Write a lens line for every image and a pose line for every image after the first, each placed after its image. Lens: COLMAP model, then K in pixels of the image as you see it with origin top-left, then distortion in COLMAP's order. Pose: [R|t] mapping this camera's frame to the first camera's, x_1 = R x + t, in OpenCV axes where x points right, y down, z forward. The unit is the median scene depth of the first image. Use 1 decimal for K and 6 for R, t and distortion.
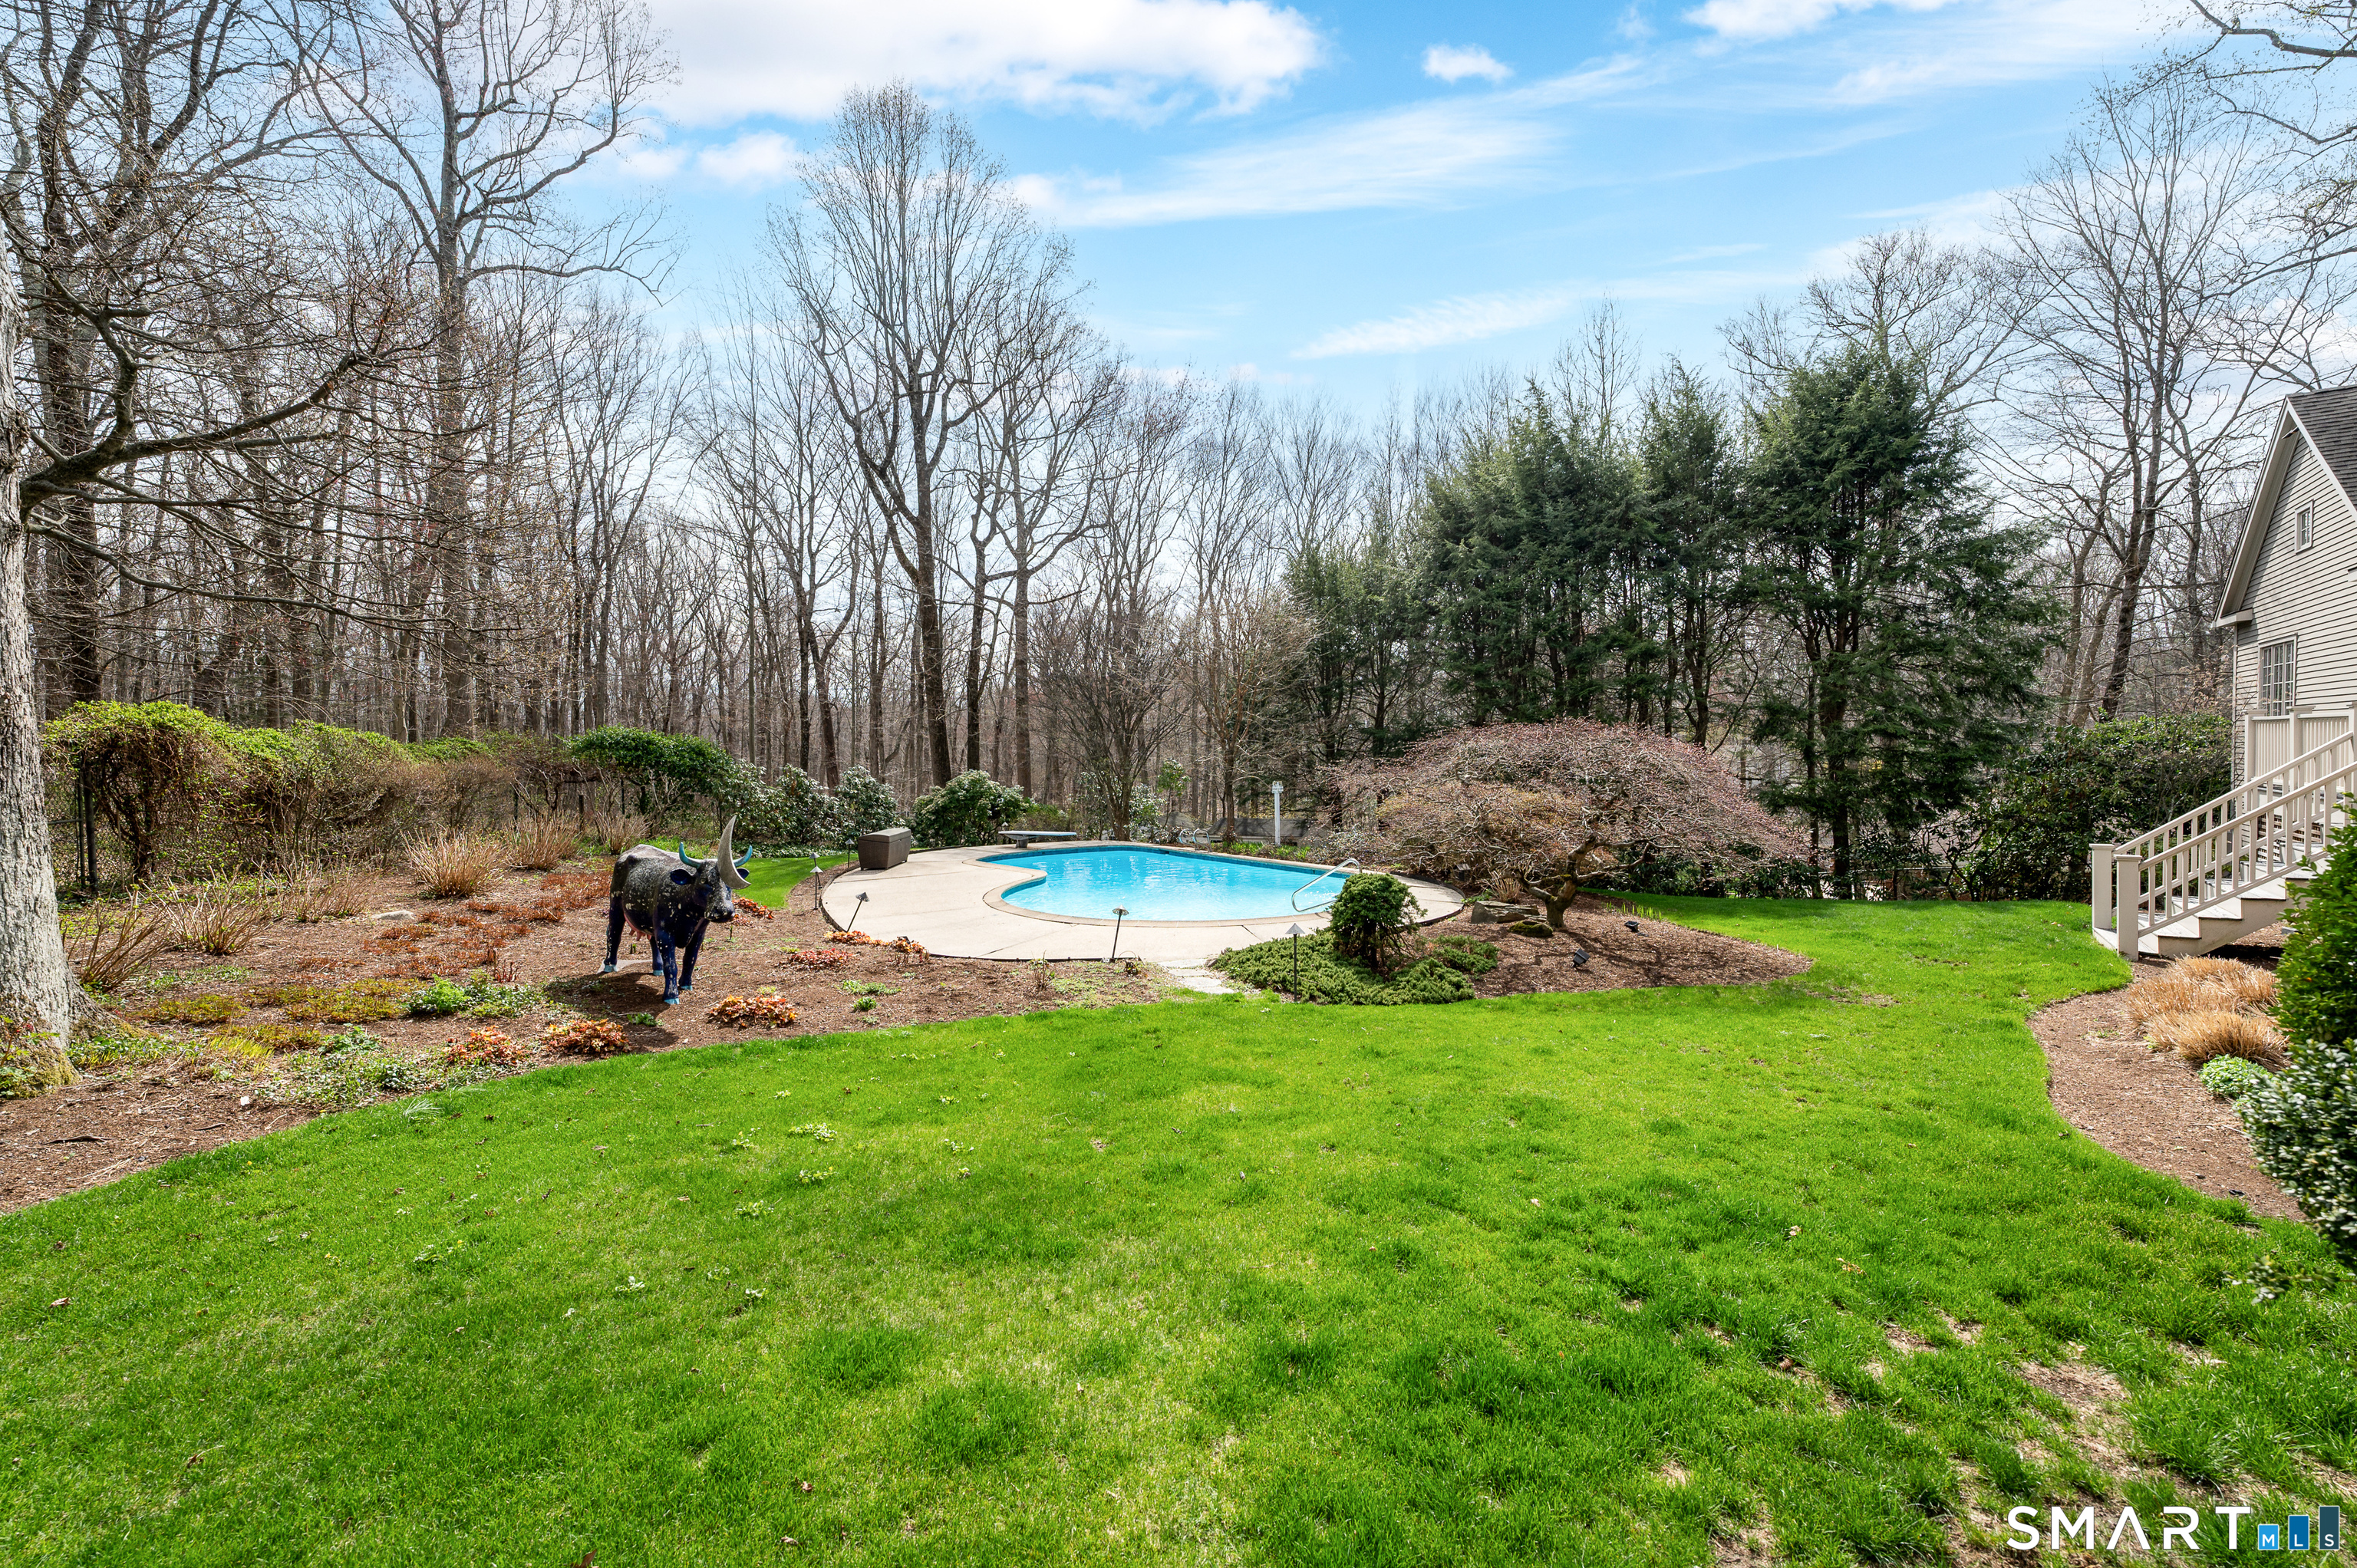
lens RADIAL K [[915.4, 0, 1190.9], [0, 915.4, 788.9], [0, 0, 1]] dist [-0.012371, 0.000026]
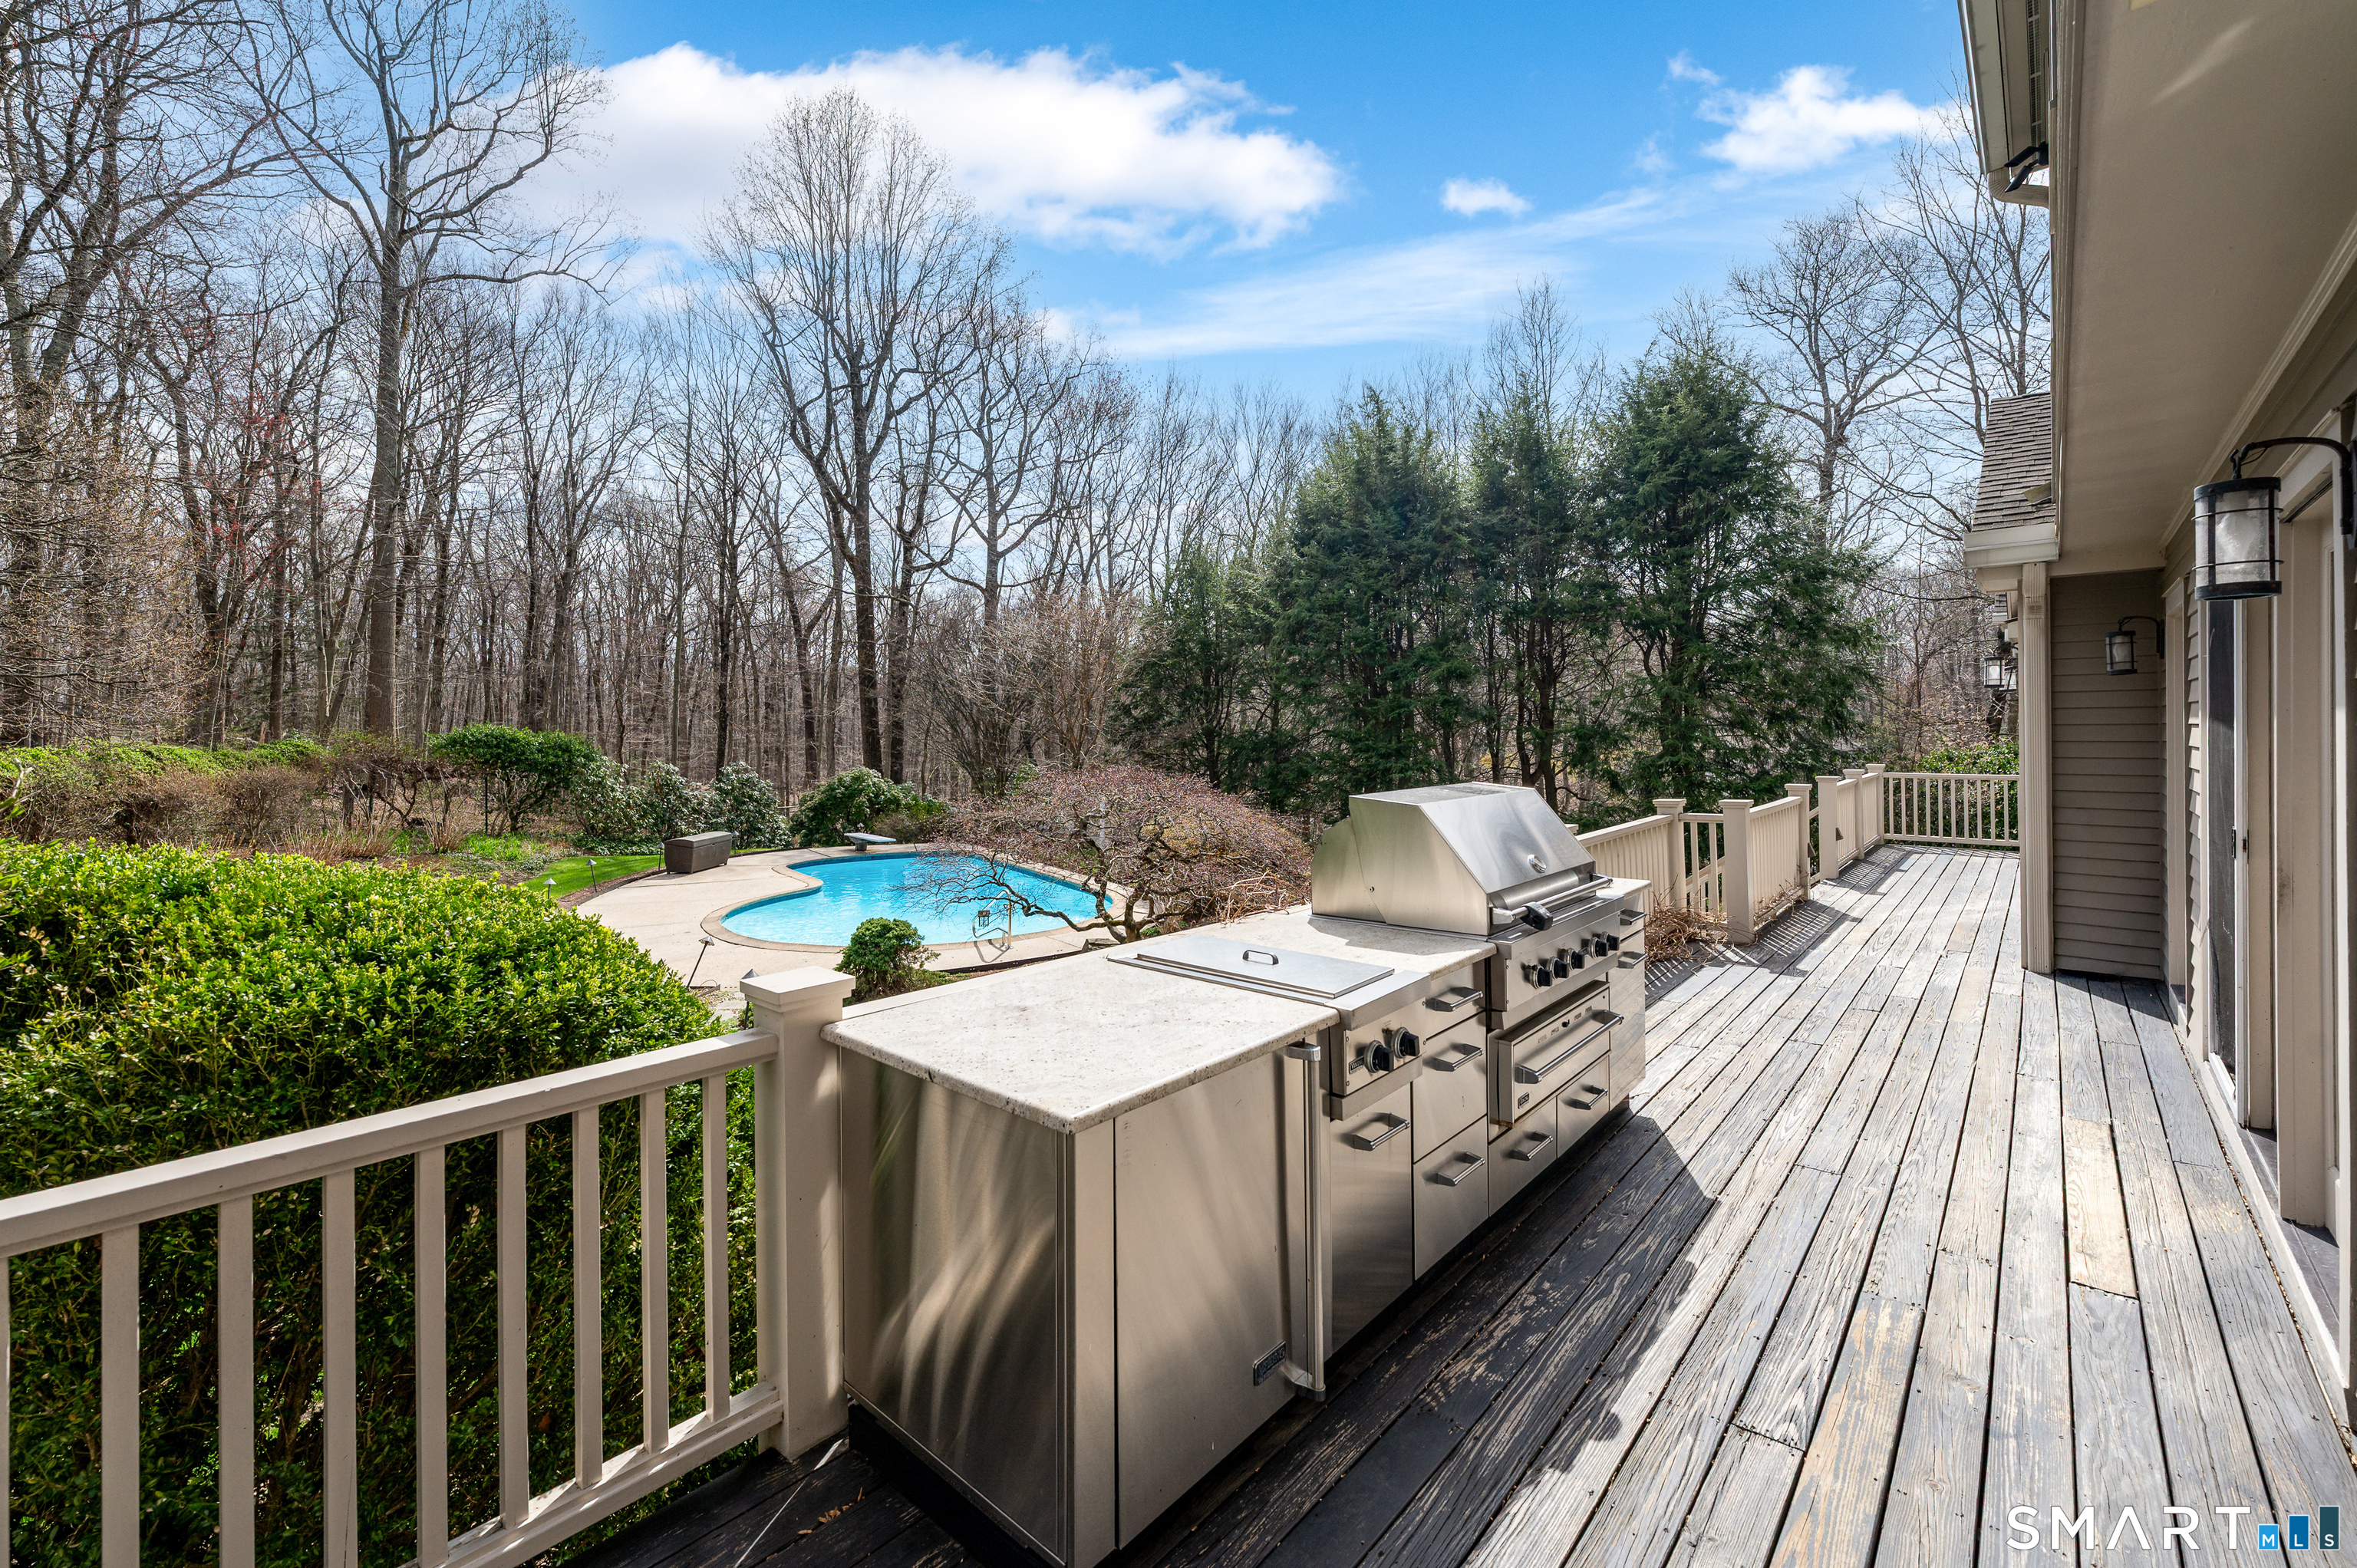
lens RADIAL K [[987.4, 0, 1196.3], [0, 987.4, 728.5], [0, 0, 1]] dist [-0.001367, -0.000456]
pose [[0.995999, 0.016860, -0.087757, 0.214648], [-0.019975, 0.999197, -0.034746, -0.030692], [0.087100, 0.036360, 0.995536, -0.044283]]
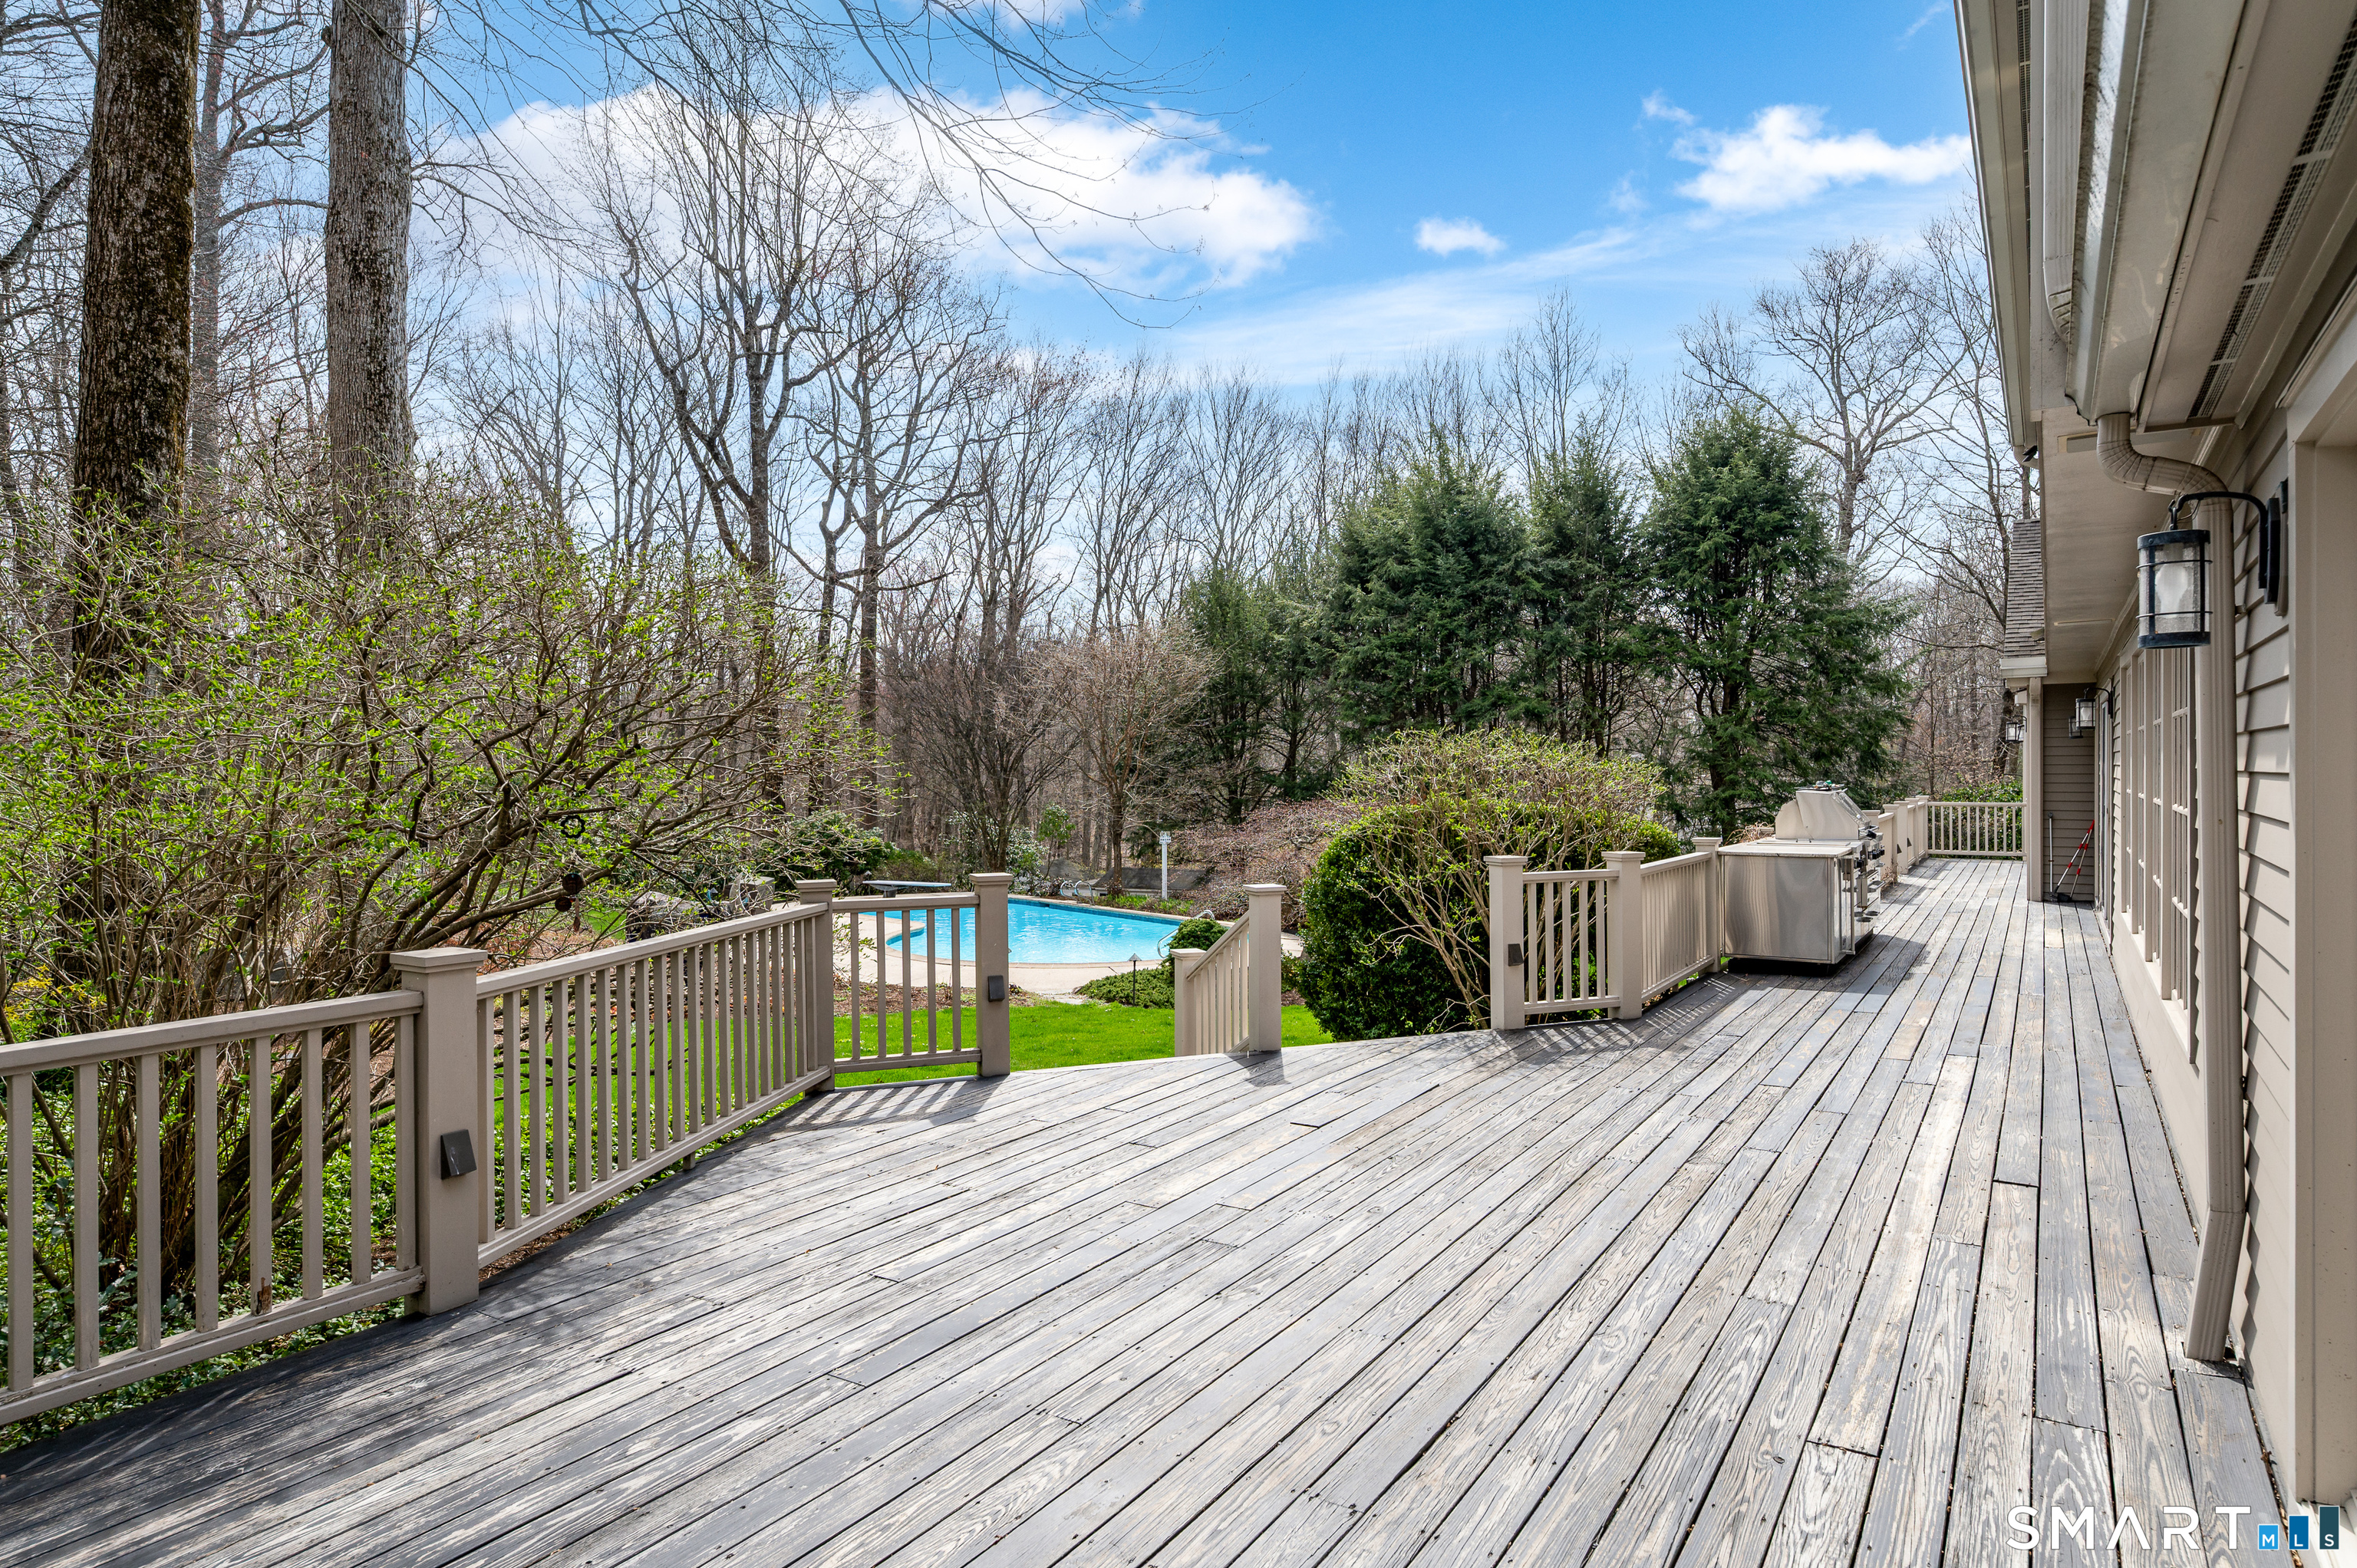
lens RADIAL K [[1376.3, 0, 1184.9], [0, 1376.3, 785.6], [0, 0, 1]] dist [0.013975, 0.000623]
pose [[0.997627, 0.017050, 0.066712, 0.014099], [-0.015514, 0.999604, -0.023477, -0.017467], [-0.067086, 0.022386, 0.997496, -0.326410]]
